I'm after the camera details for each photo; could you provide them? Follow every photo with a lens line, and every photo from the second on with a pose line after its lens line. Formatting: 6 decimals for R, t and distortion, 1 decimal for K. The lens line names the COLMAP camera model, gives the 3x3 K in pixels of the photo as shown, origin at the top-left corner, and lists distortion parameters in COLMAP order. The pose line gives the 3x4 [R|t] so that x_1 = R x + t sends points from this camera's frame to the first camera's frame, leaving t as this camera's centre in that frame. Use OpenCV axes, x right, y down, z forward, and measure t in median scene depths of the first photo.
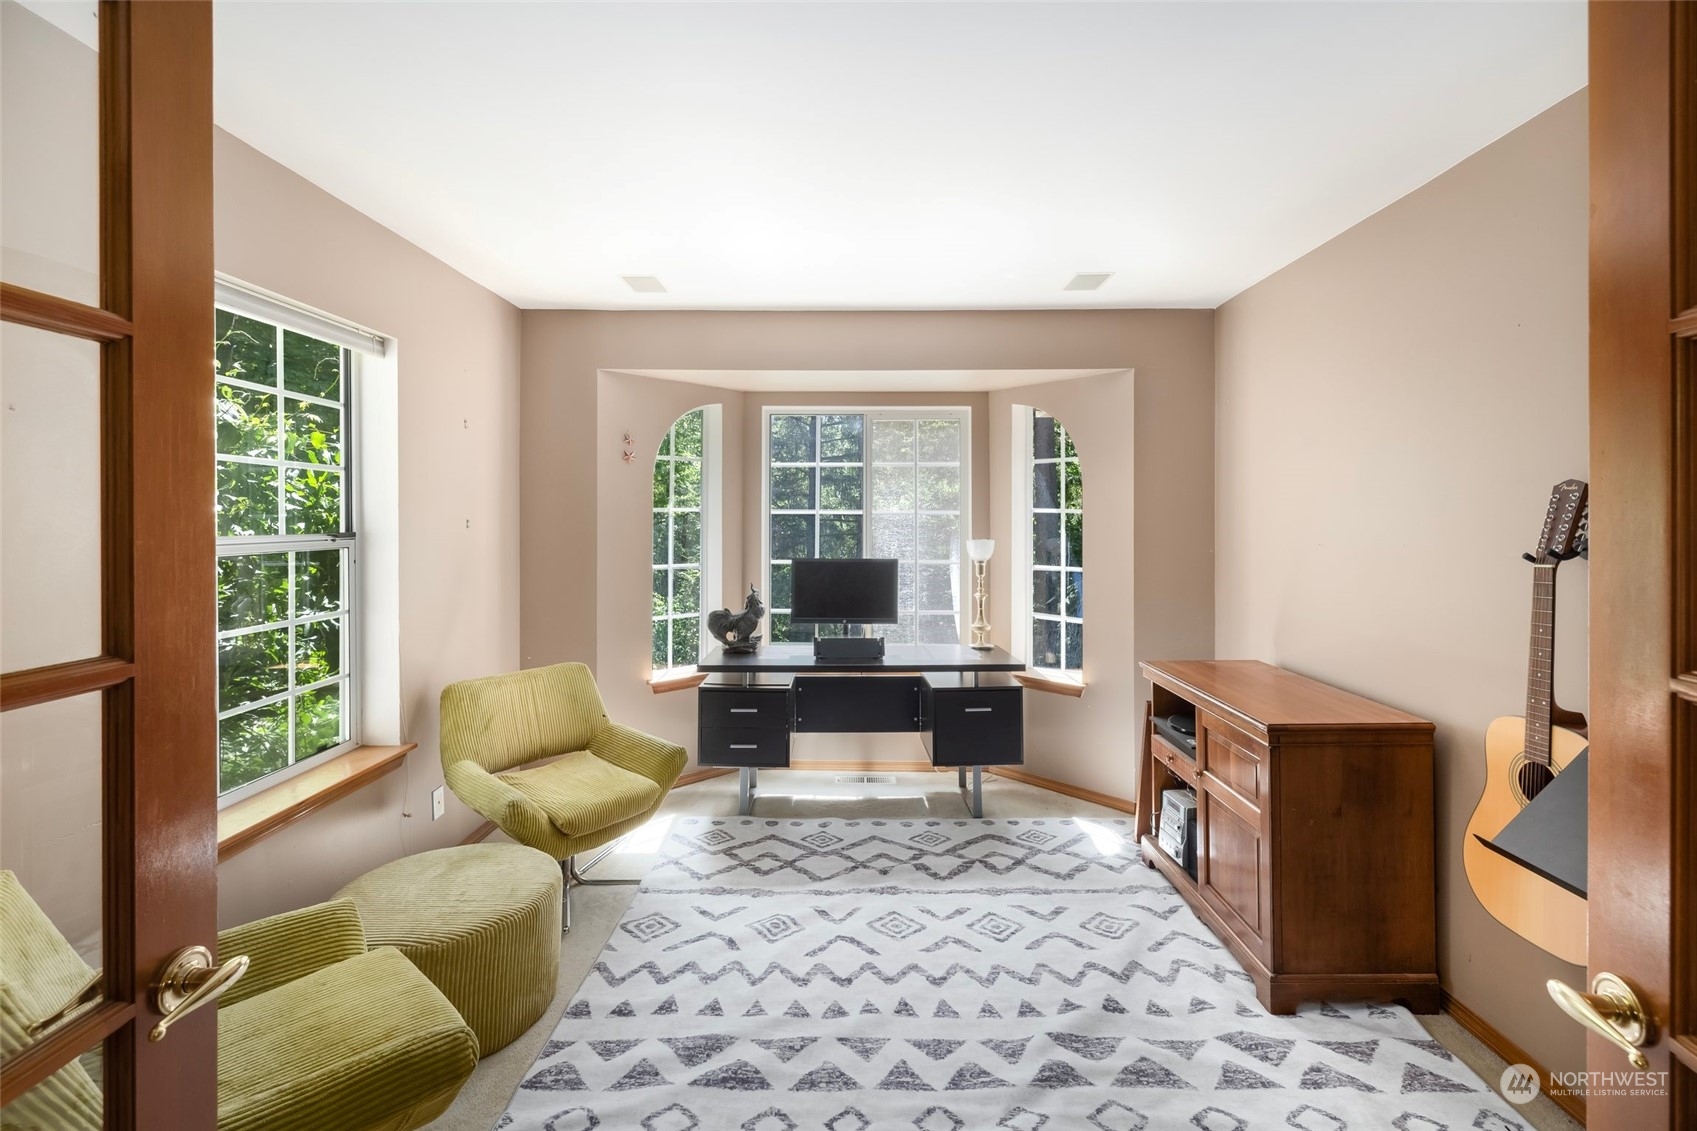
lens RADIAL K [[752.5, 0, 849.8], [0, 752.5, 533.1], [0, 0, 1]] dist [0.004180, 0.000238]
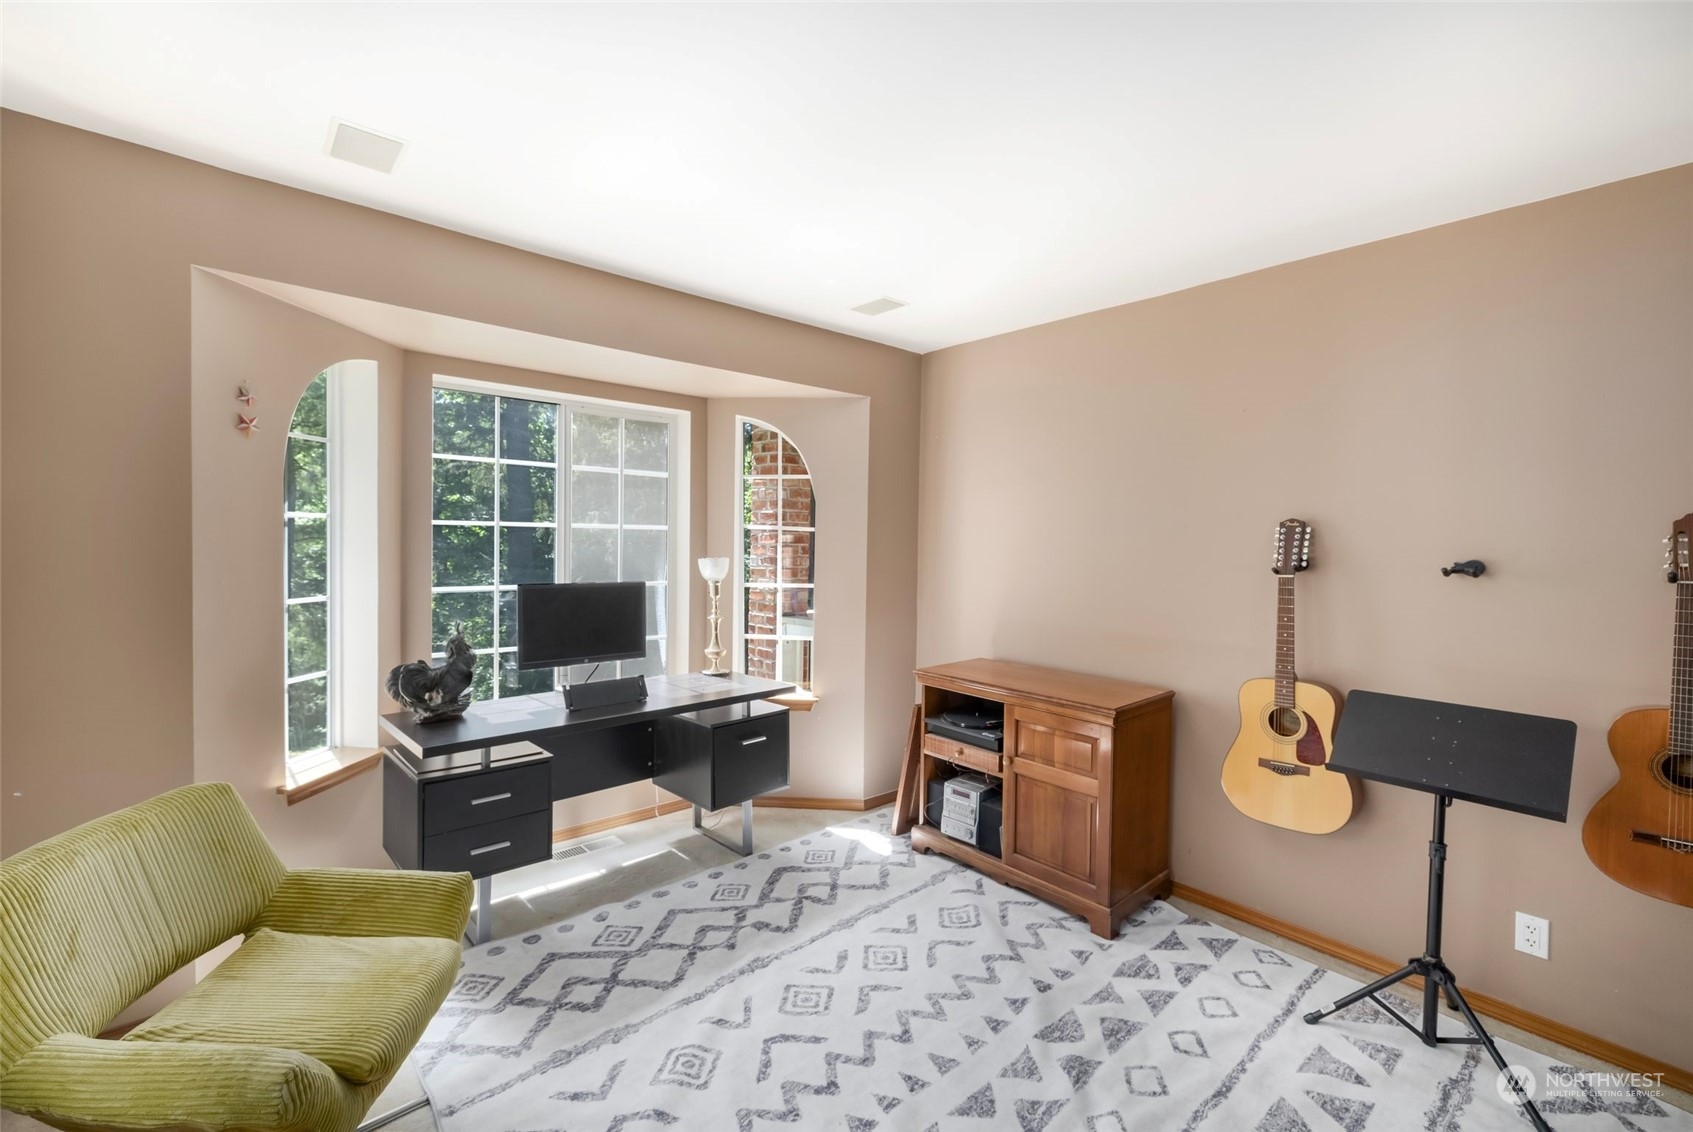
lens RADIAL K [[720.2, 0, 846.3], [0, 720.2, 565.5], [0, 0, 1]] dist [0.000068, 0.000239]
pose [[0.742916, -0.014039, 0.669238, -0.386712], [-0.003064, 0.999698, 0.024372, -0.005397], [-0.669378, -0.020157, 0.742649, 0.297777]]
